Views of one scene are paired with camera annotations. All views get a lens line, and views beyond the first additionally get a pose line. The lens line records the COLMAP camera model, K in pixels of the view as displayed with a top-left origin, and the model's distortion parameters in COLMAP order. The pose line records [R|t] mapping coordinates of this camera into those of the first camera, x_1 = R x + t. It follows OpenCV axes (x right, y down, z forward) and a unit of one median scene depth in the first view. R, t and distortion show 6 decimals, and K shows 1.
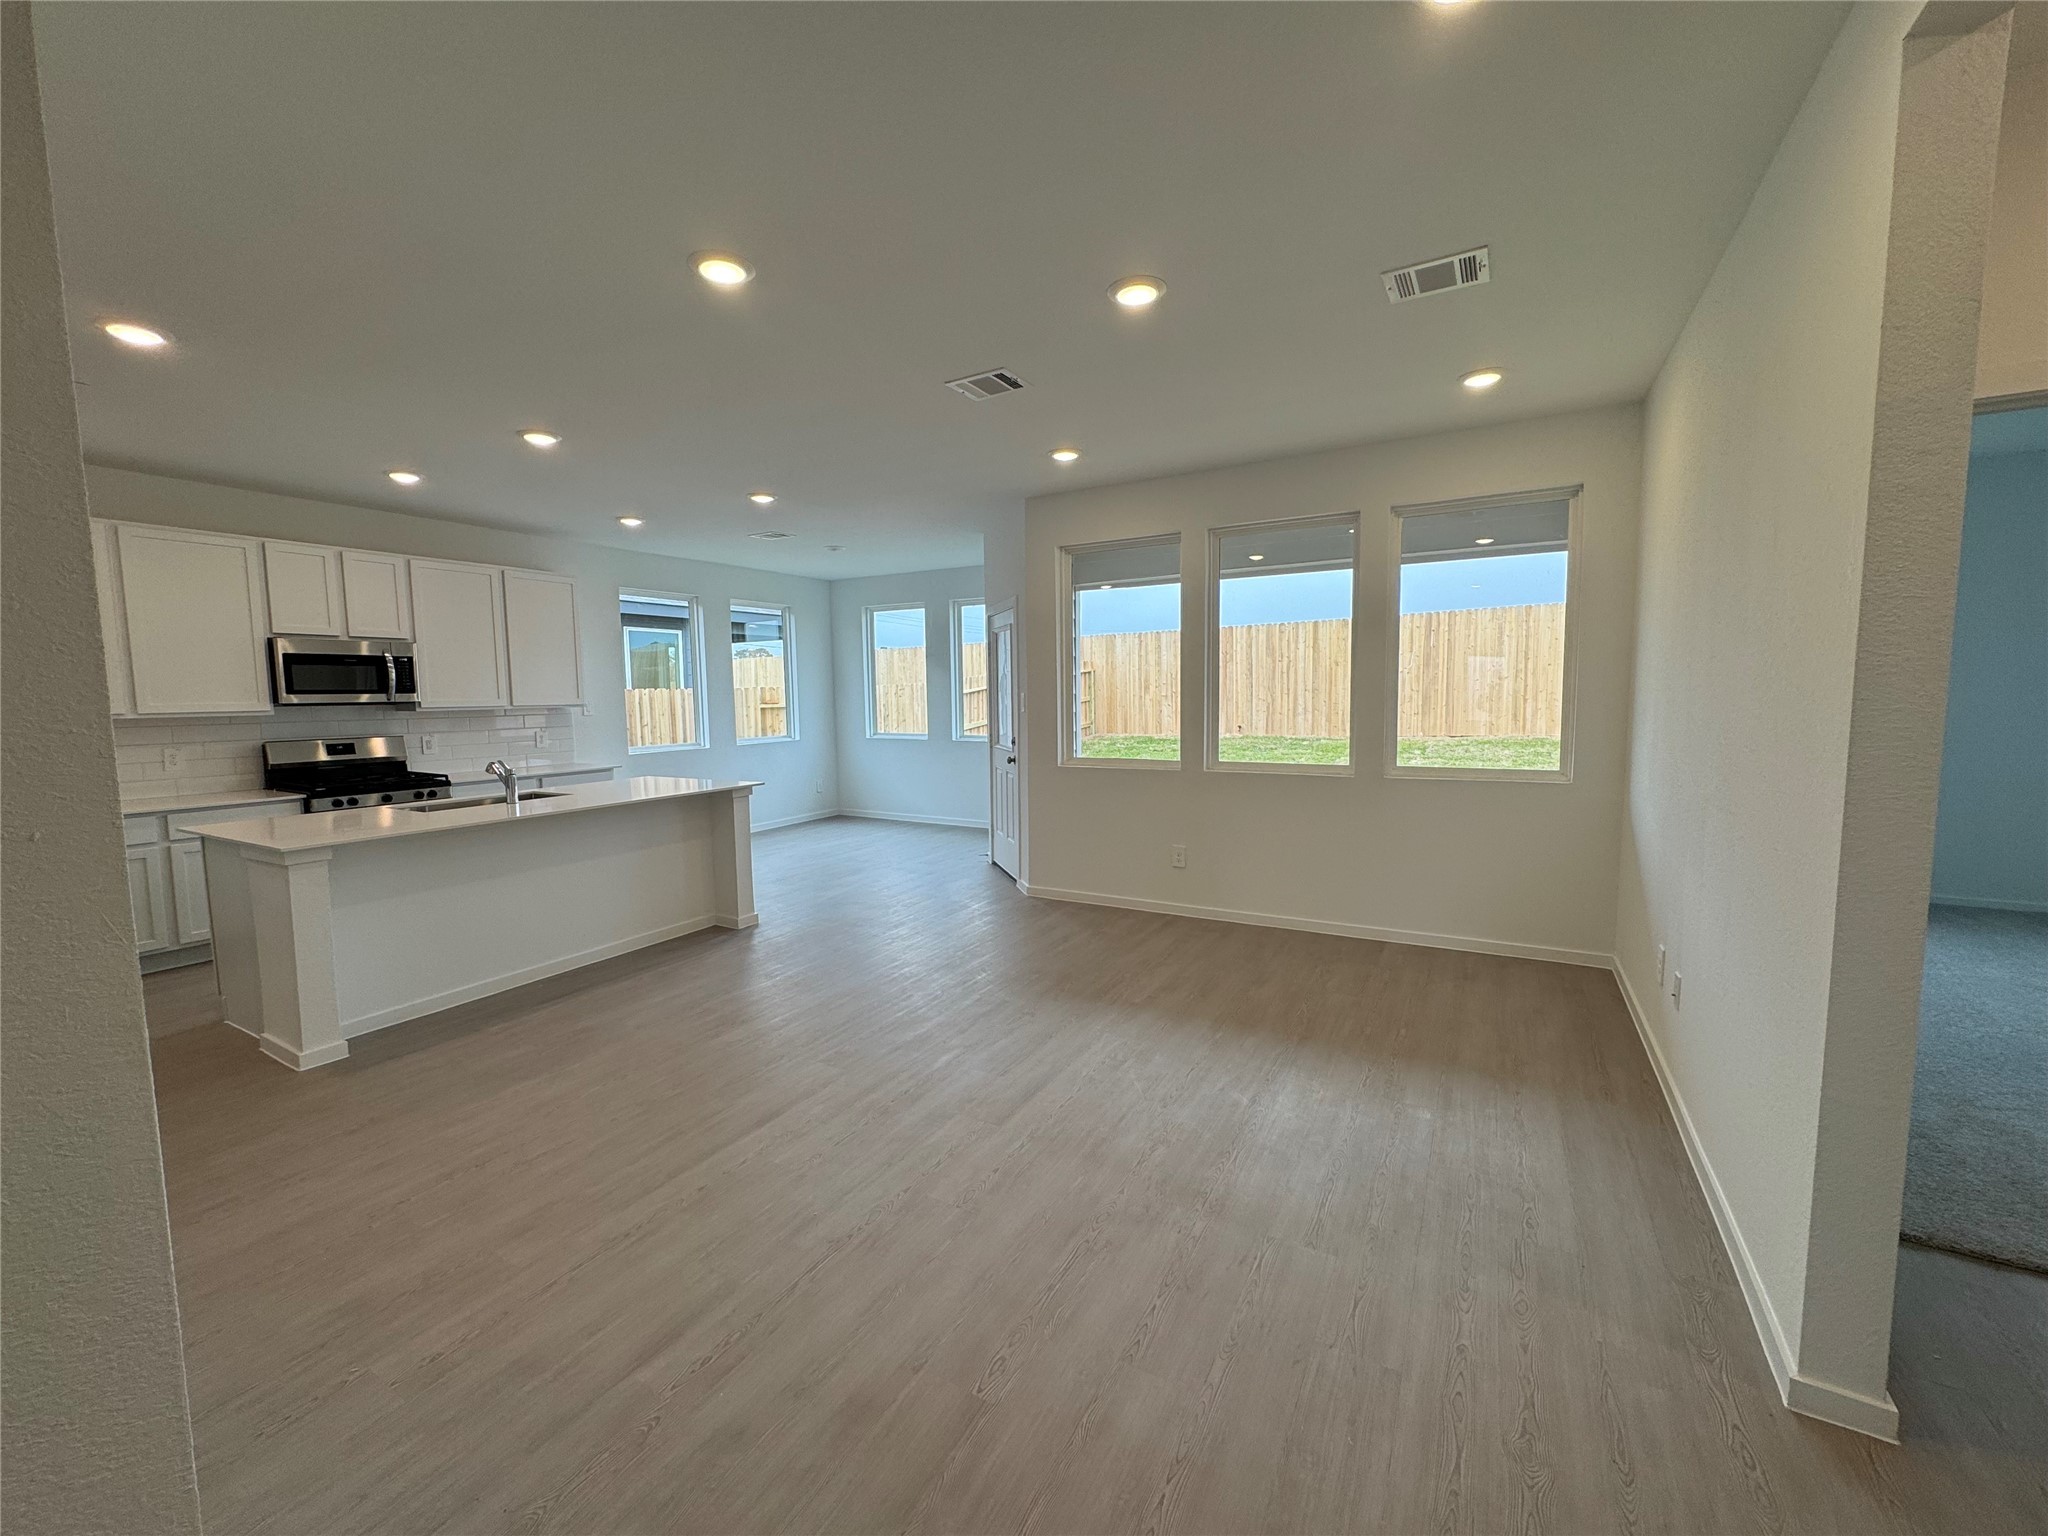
lens RADIAL K [[811.9, 0, 1024.0], [0, 811.9, 768.0], [0, 0, 1]] dist [-0.002032, 0.000178]
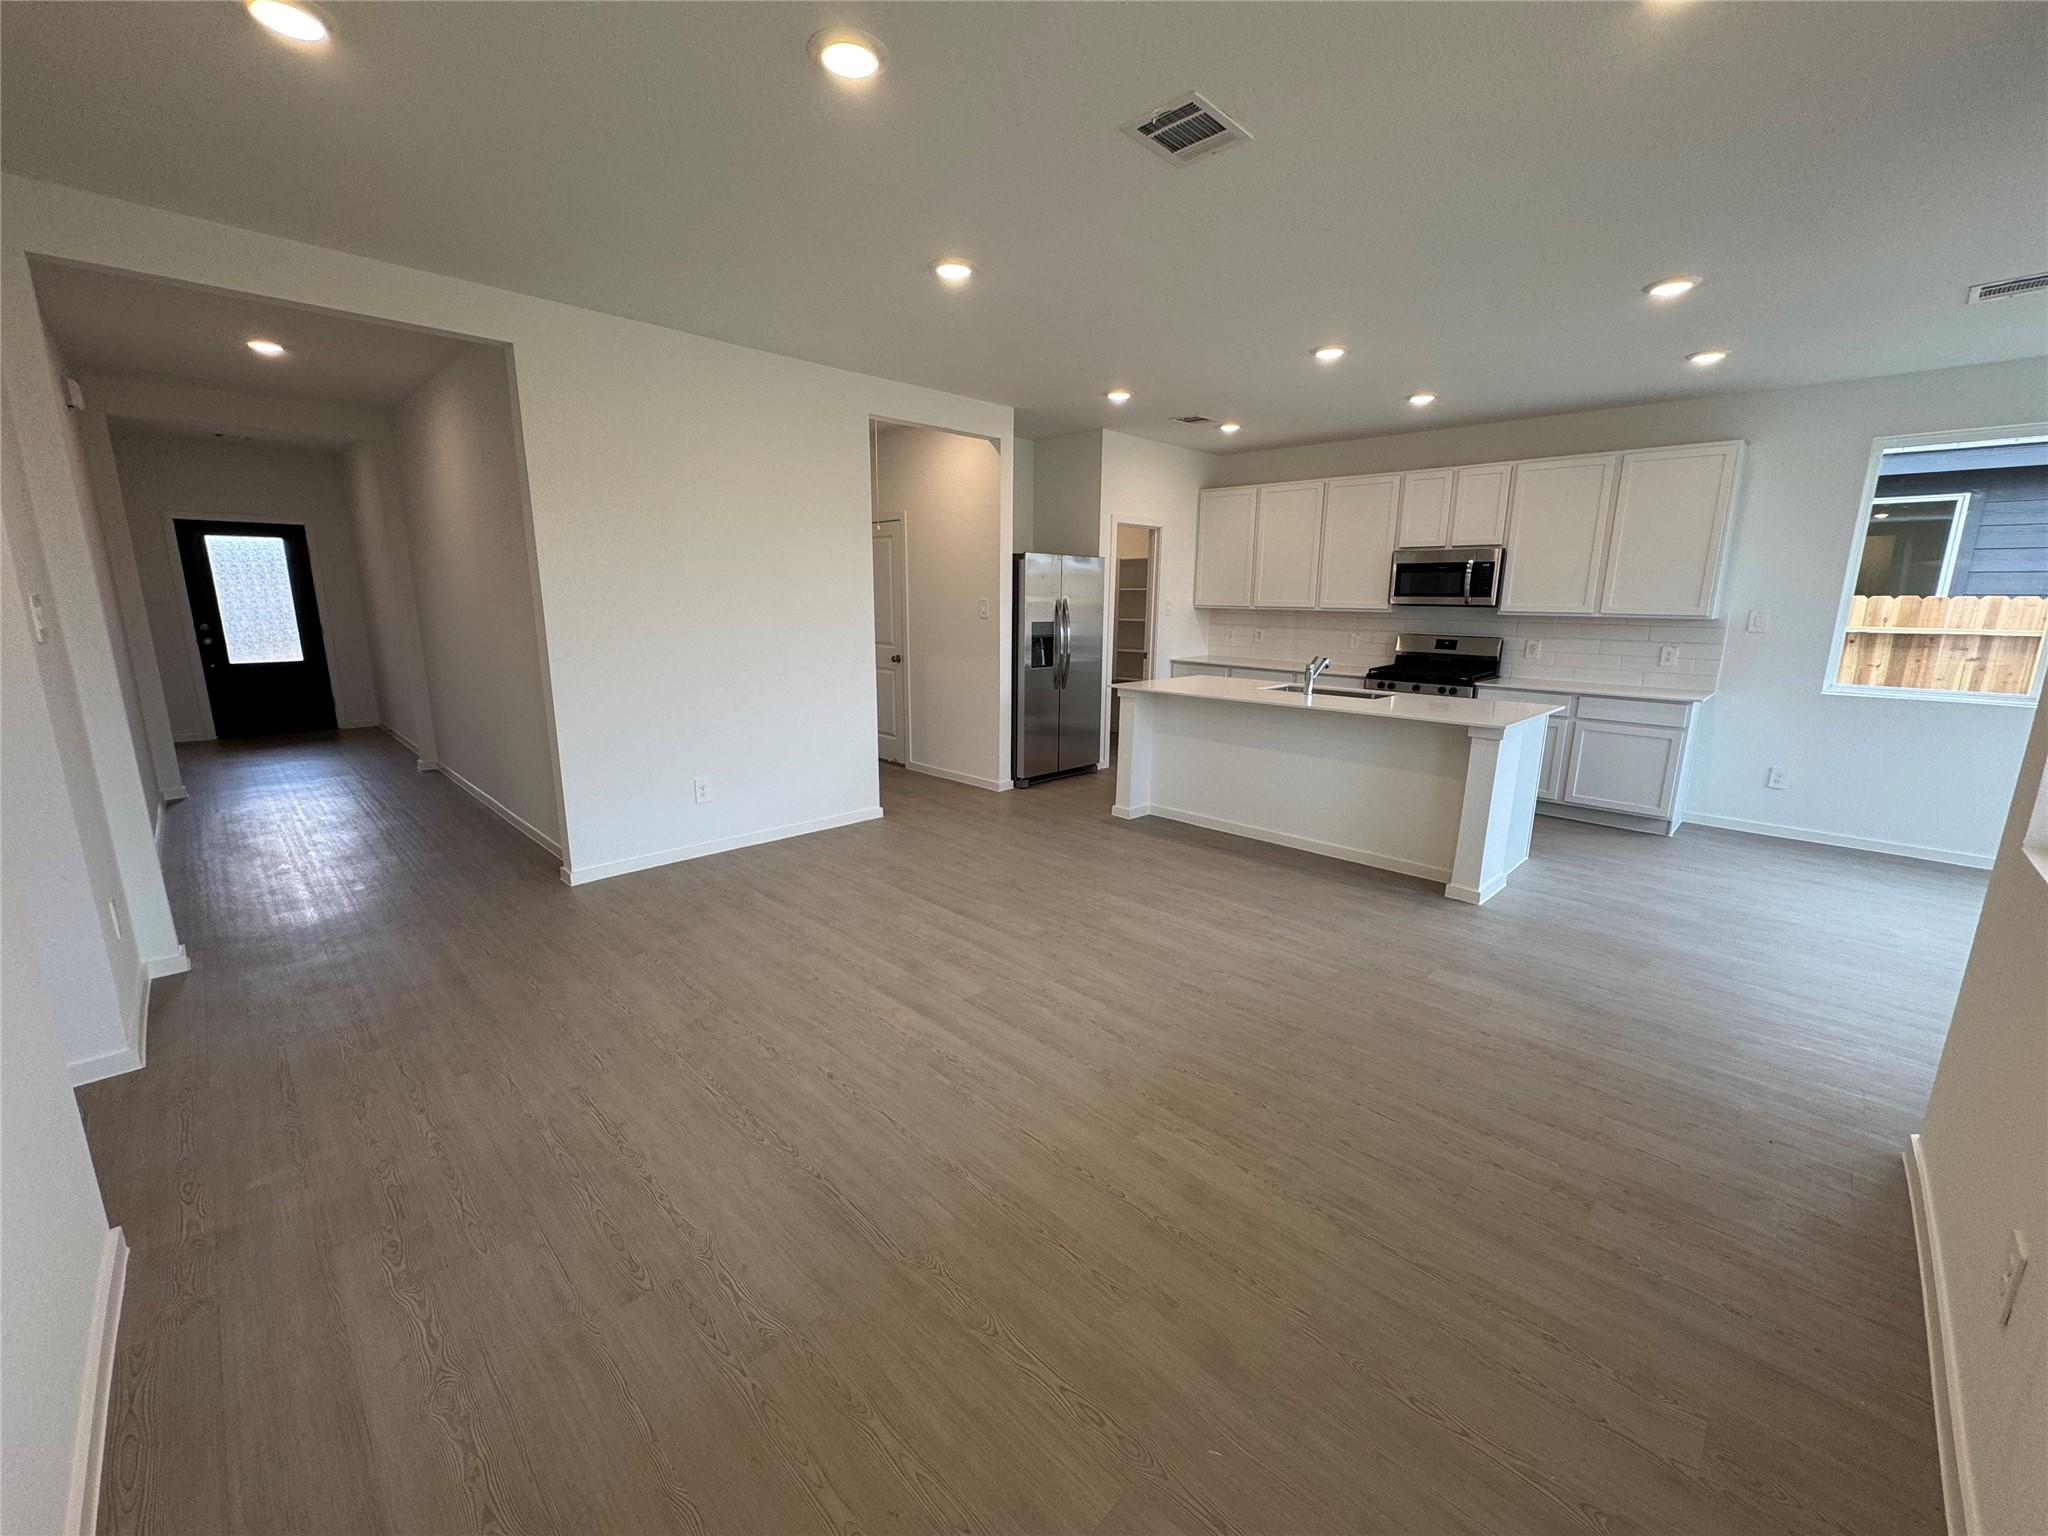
lens RADIAL K [[811.9, 0, 1024.0], [0, 811.9, 768.0], [0, 0, 1]] dist [-0.002032, 0.000178]
pose [[-0.255618, 0.211425, -0.943376, 0.514914], [-0.098042, 0.965095, 0.242858, -0.084793], [0.961794, 0.154569, -0.225967, 0.783787]]
